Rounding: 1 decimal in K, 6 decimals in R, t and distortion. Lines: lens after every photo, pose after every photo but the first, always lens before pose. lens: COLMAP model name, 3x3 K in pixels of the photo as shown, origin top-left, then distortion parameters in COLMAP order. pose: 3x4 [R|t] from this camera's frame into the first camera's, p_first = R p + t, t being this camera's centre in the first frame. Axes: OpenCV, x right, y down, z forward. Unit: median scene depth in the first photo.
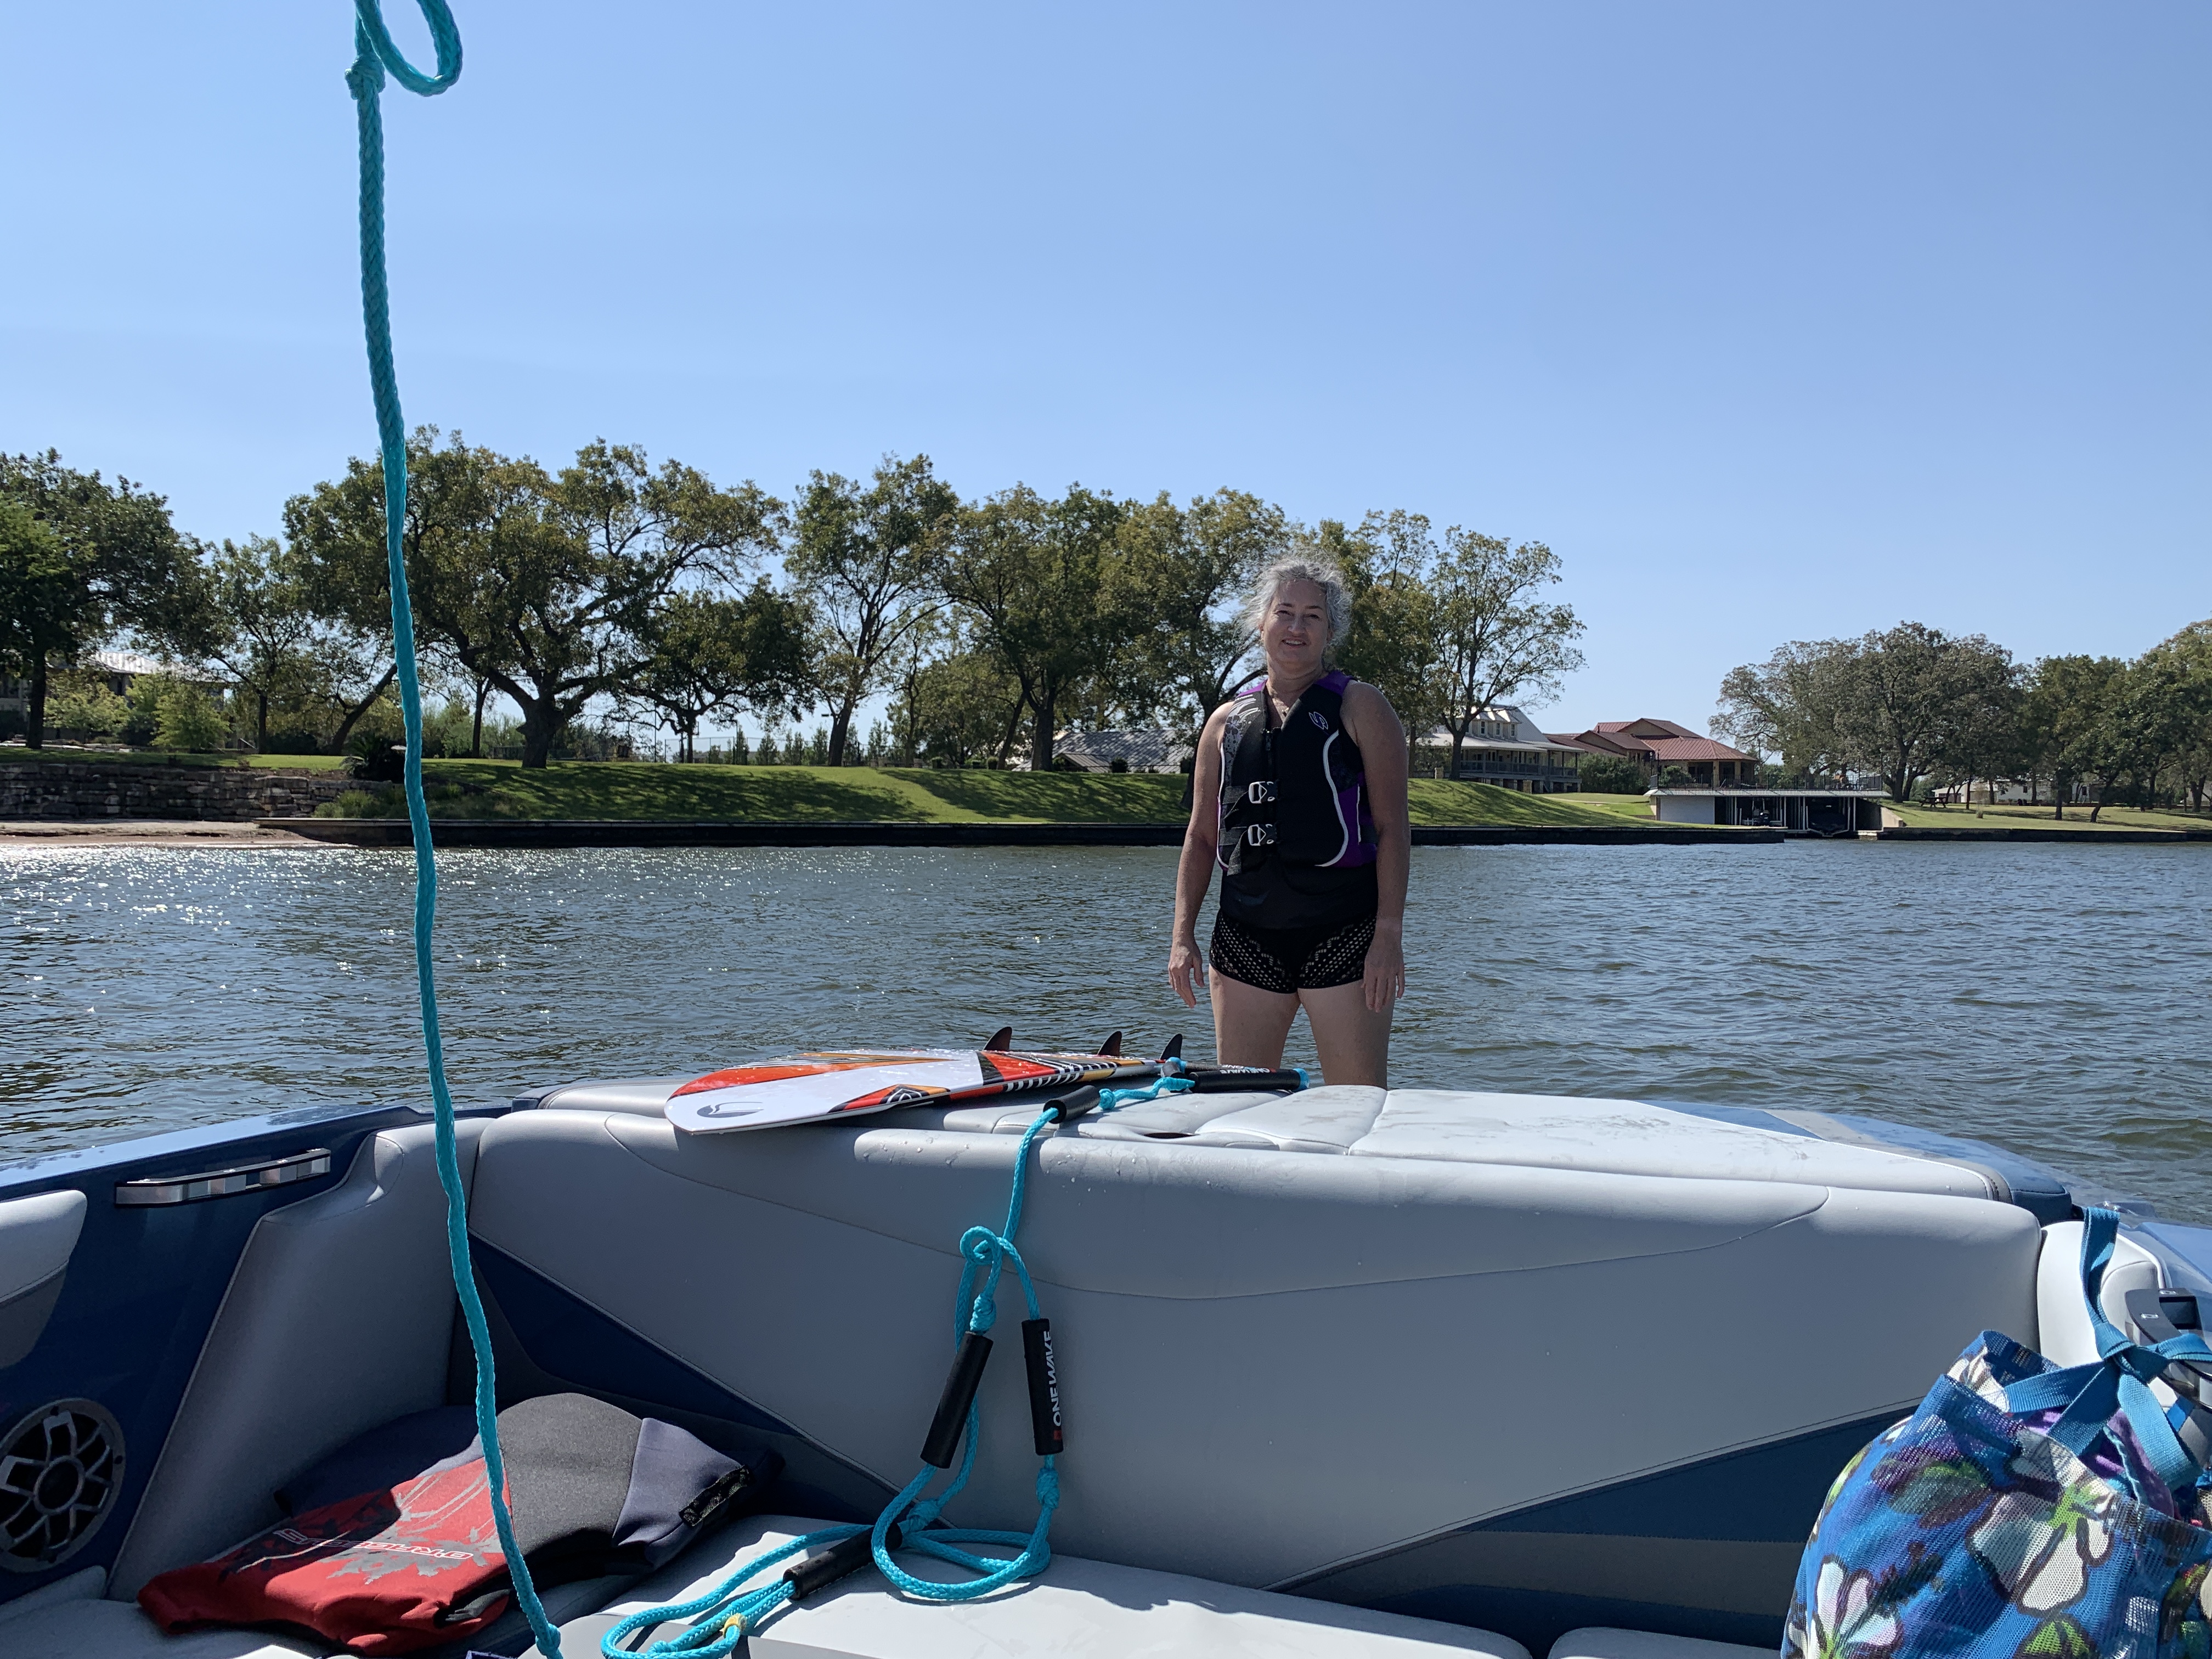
lens RADIAL K [[1684.2, 0, 1085.3], [0, 1684.2, 818.0], [0, 0, 1]] dist [0.023940, -0.026103]
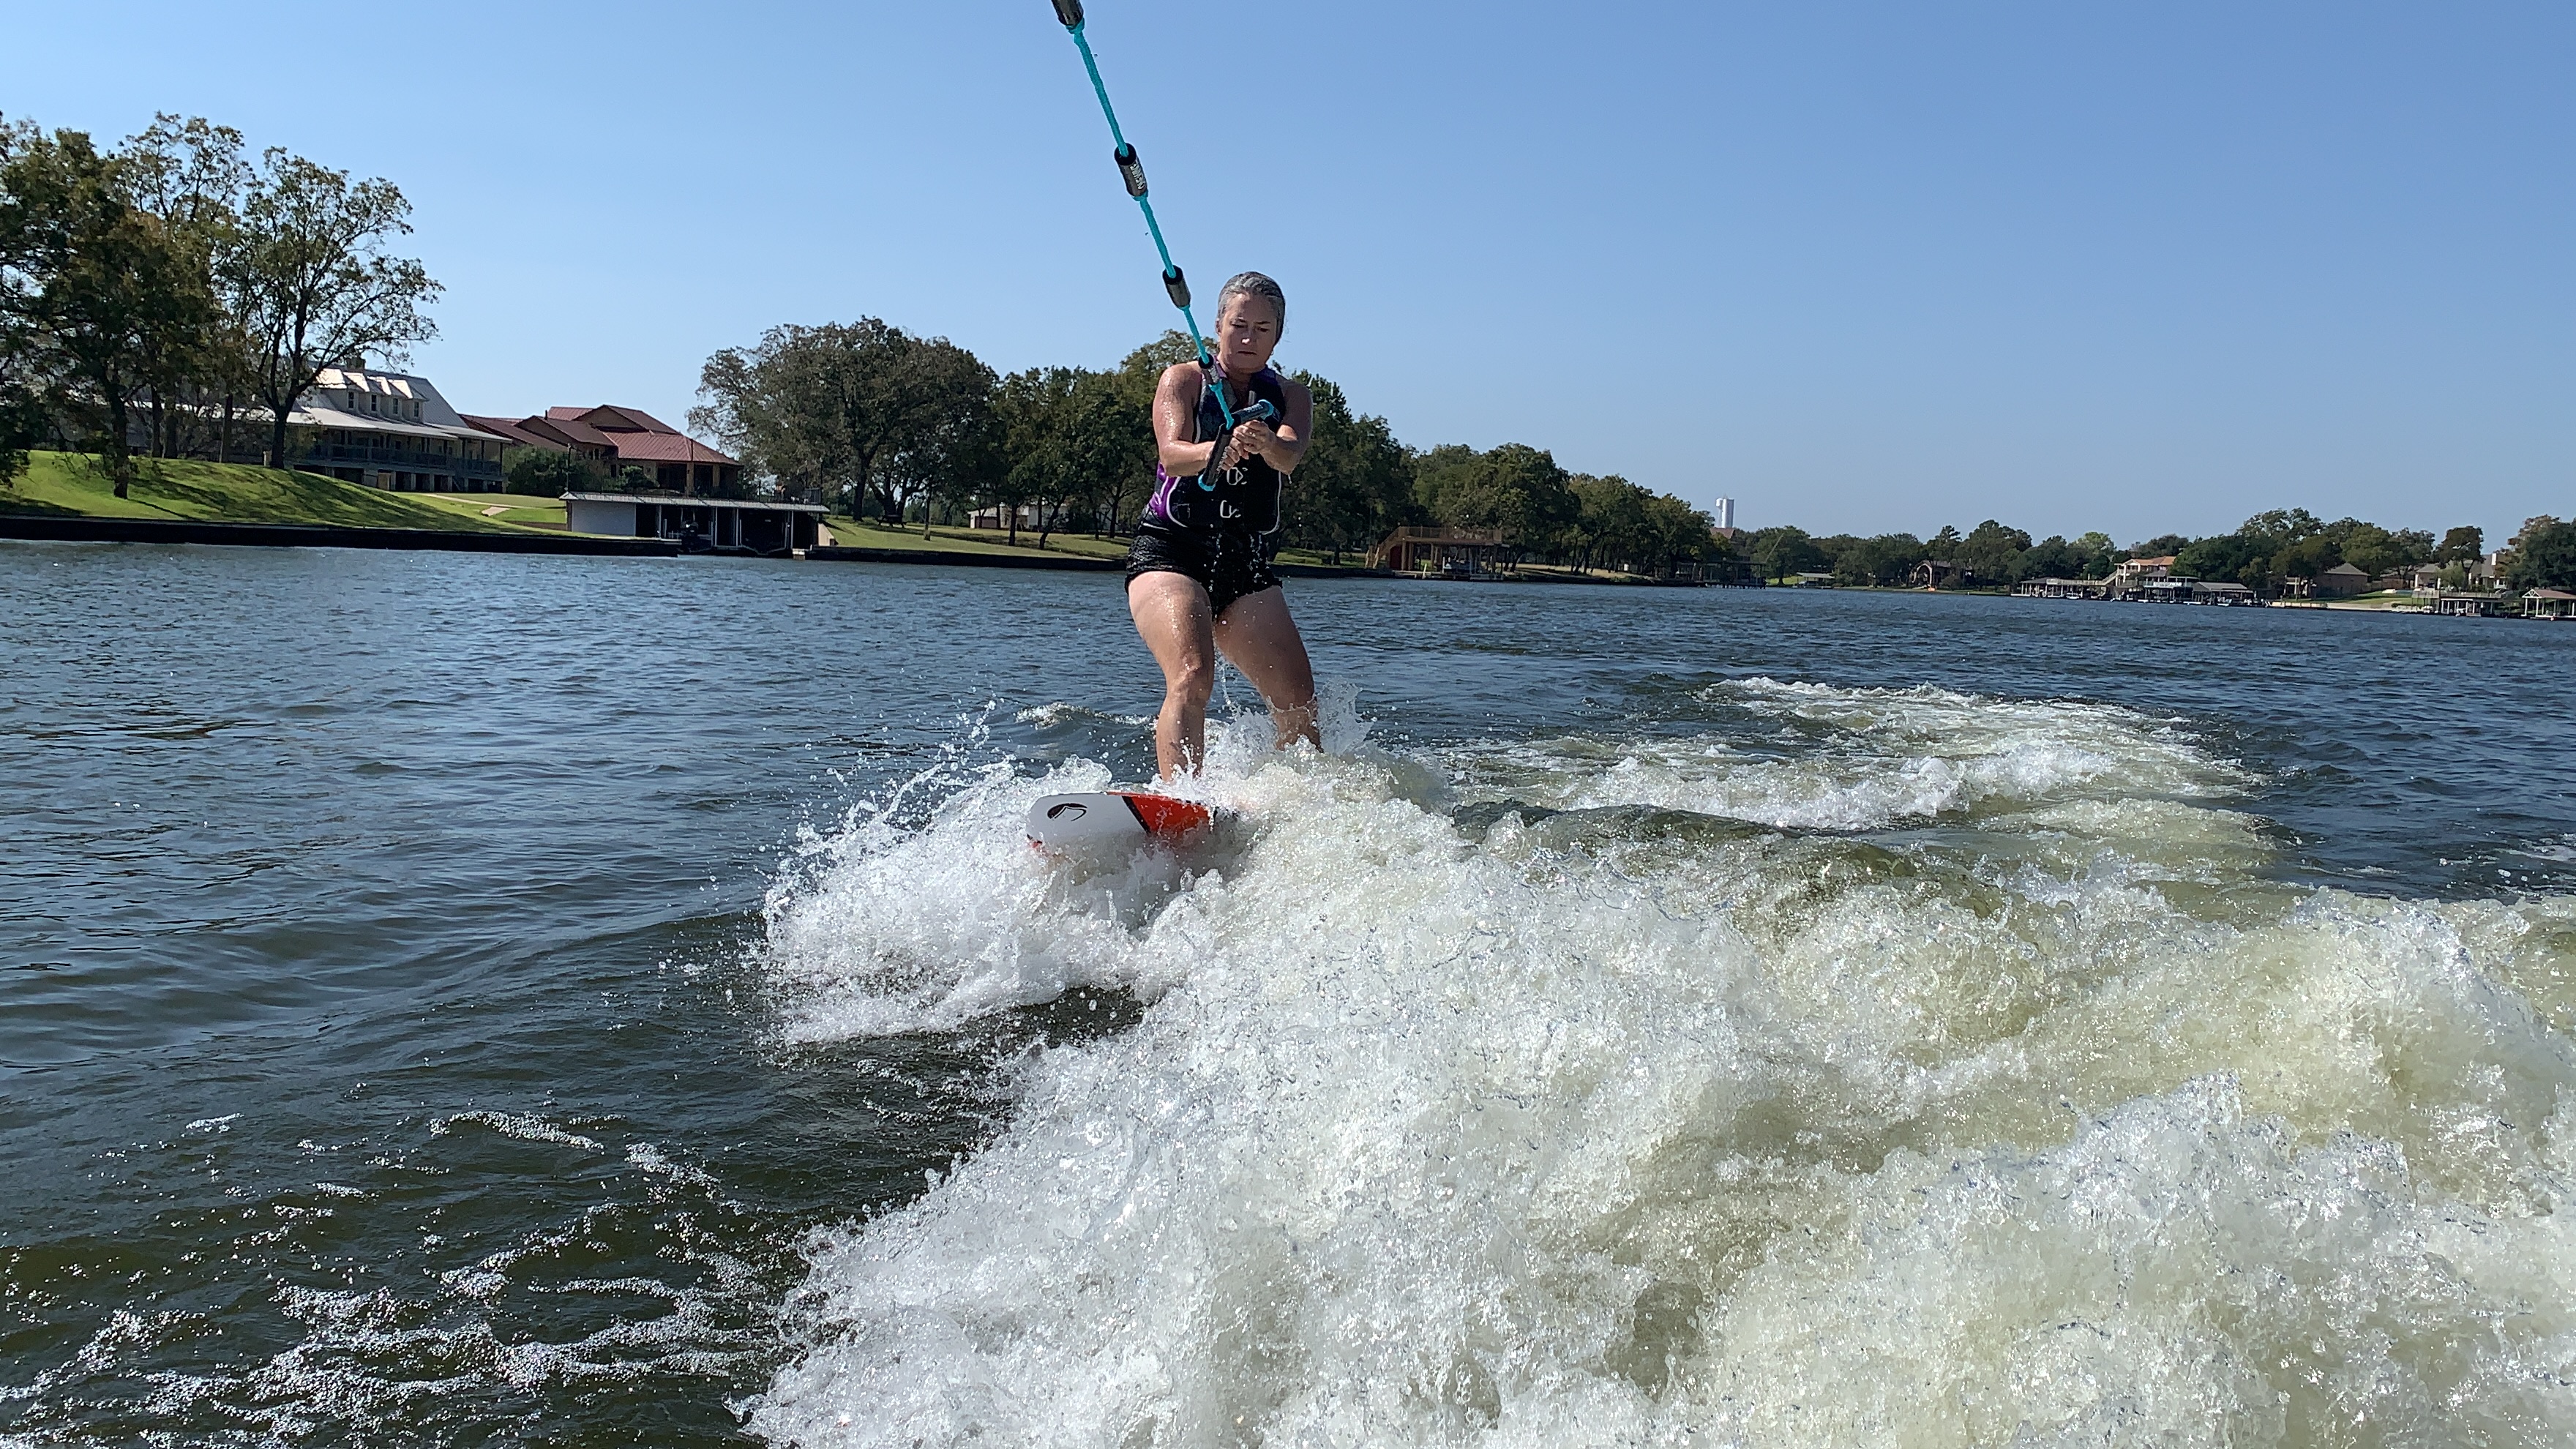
lens RADIAL K [[2228.8, 0, 1268.7], [0, 2228.8, 701.5], [0, 0, 1]] dist [0.087633, -0.179175]
pose [[0.839660, -0.007357, 0.543063, 0.033474], [-0.033394, 0.997317, 0.065142, 0.003255], [-0.542085, -0.072832, 0.837161, -0.165580]]
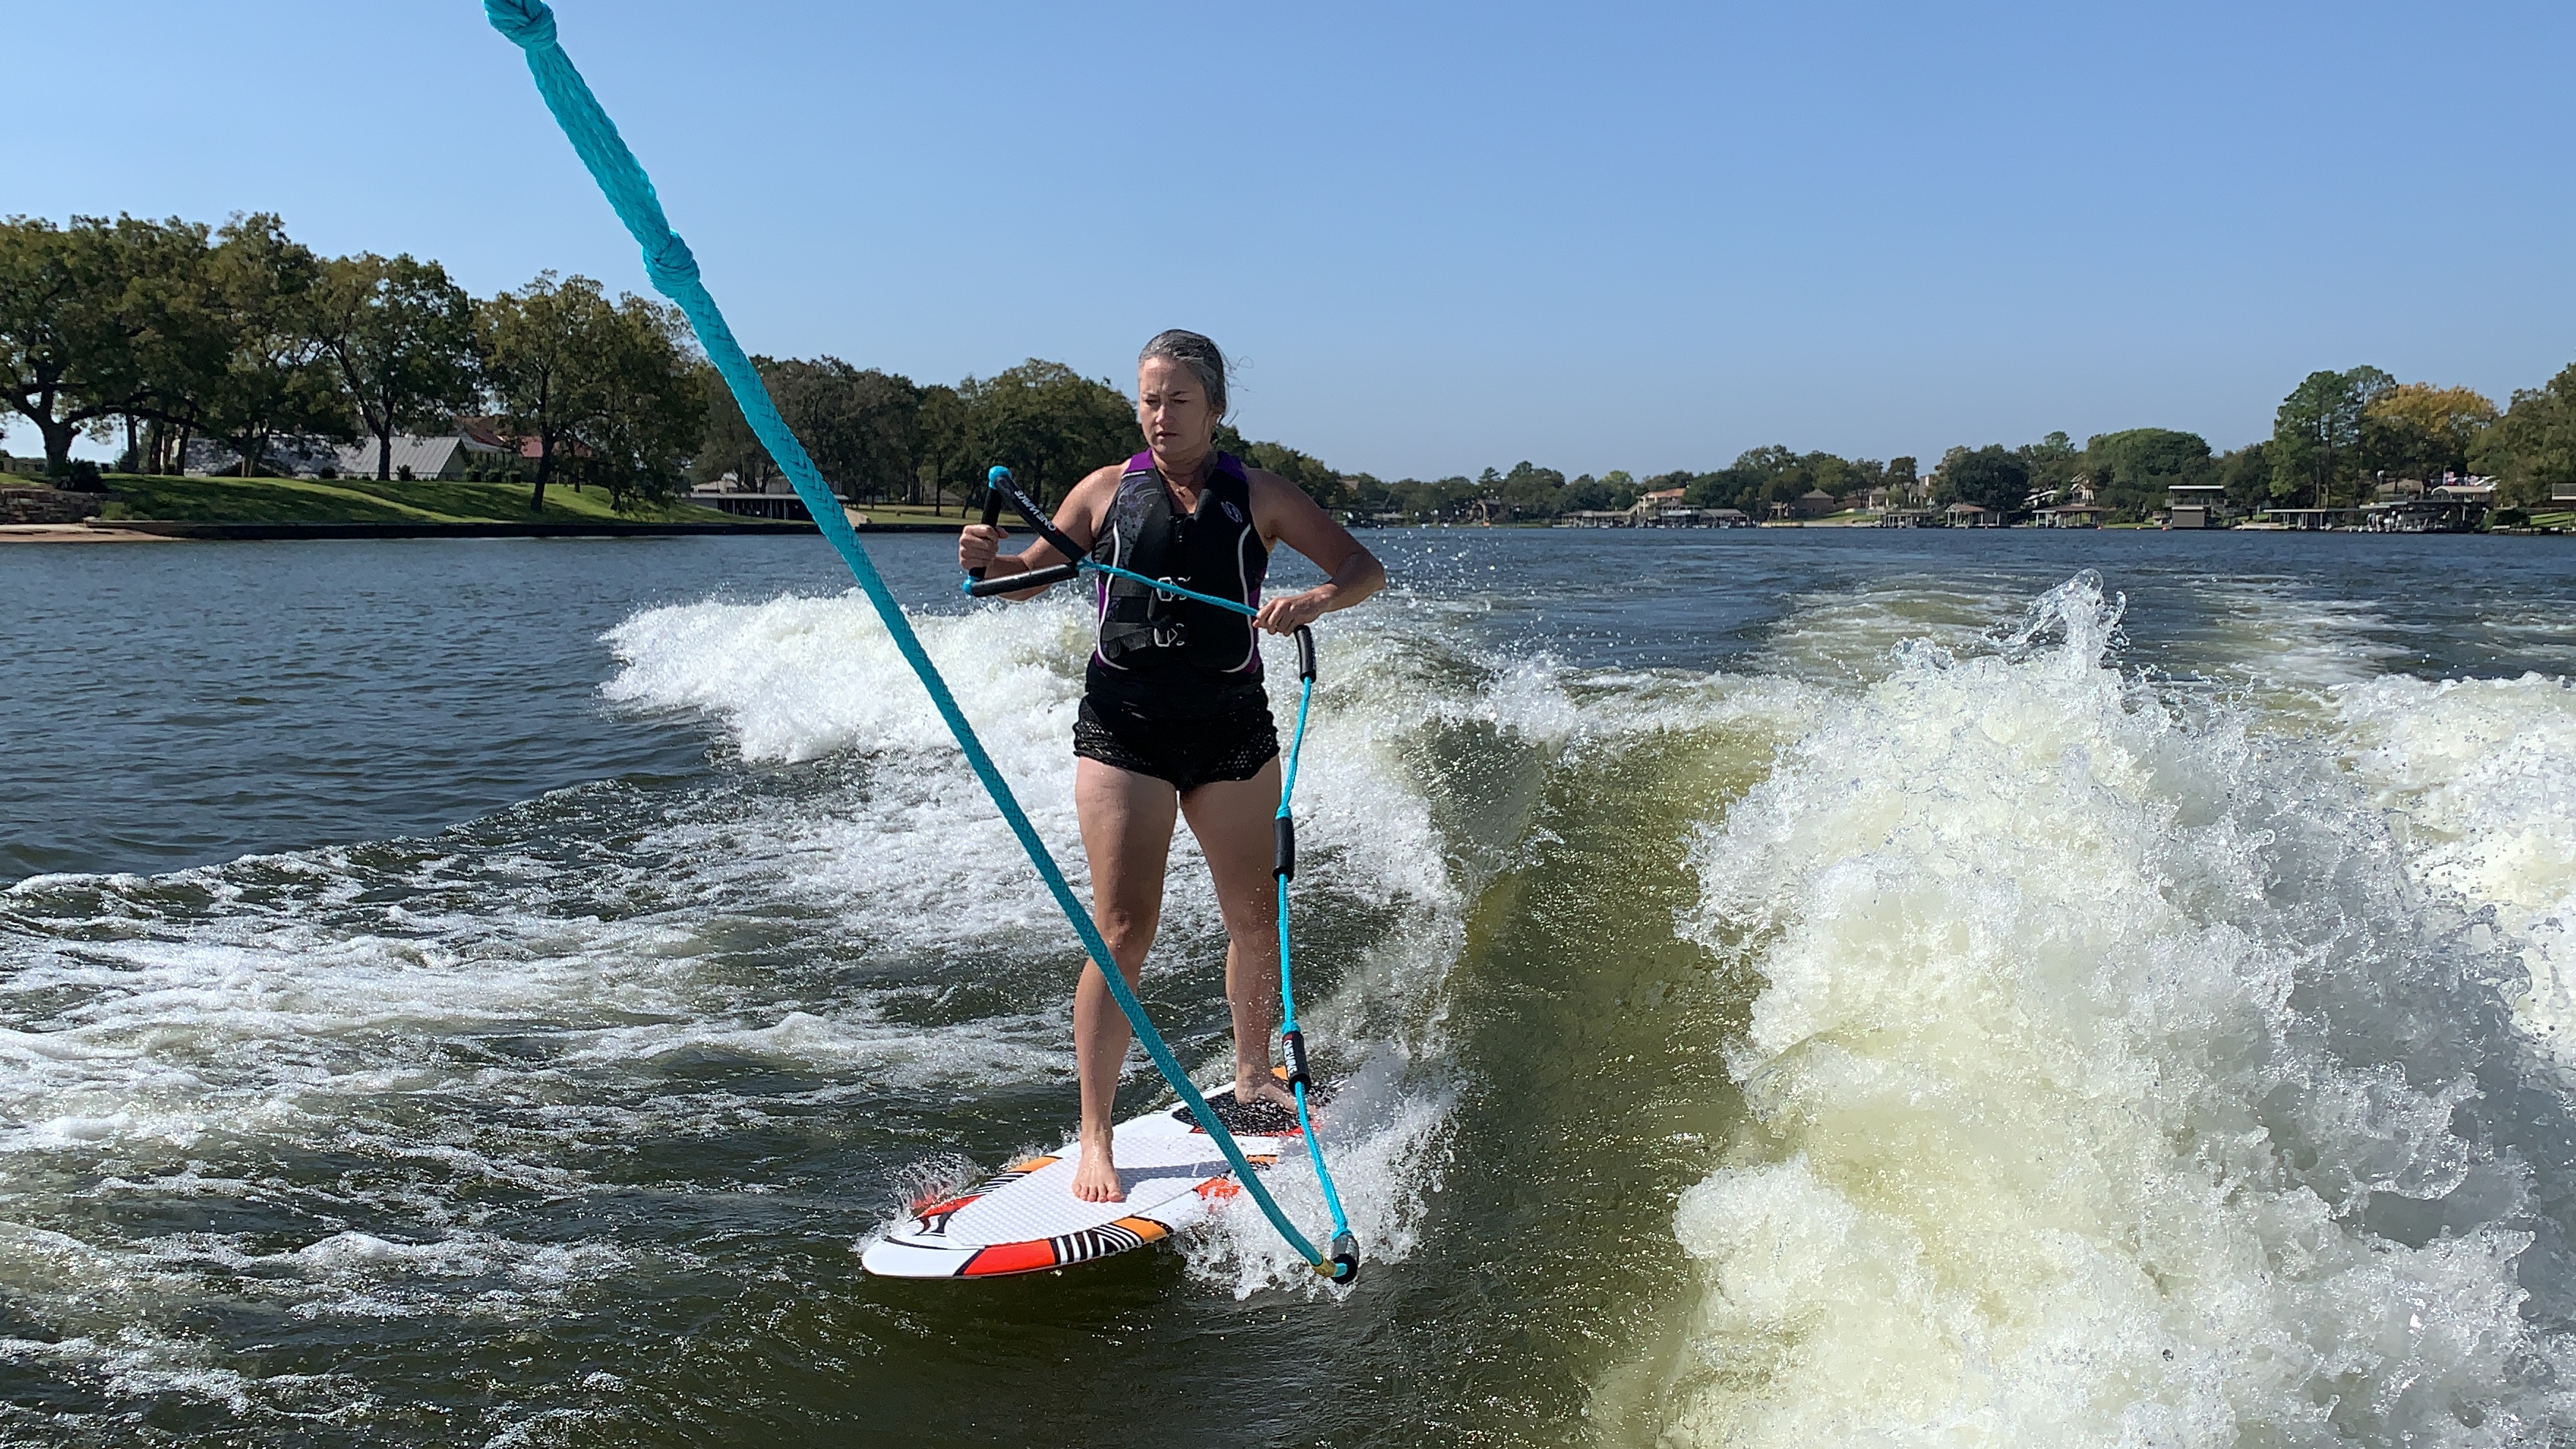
lens RADIAL K [[2228.8, 0, 1277.3], [0, 2228.8, 739.7], [0, 0, 1]] dist [0.087633, -0.179175]
pose [[0.707801, -0.074975, 0.702422, -0.659072], [0.005107, 0.994869, 0.101045, -0.002112], [-0.706393, -0.067932, 0.704552, -0.587032]]
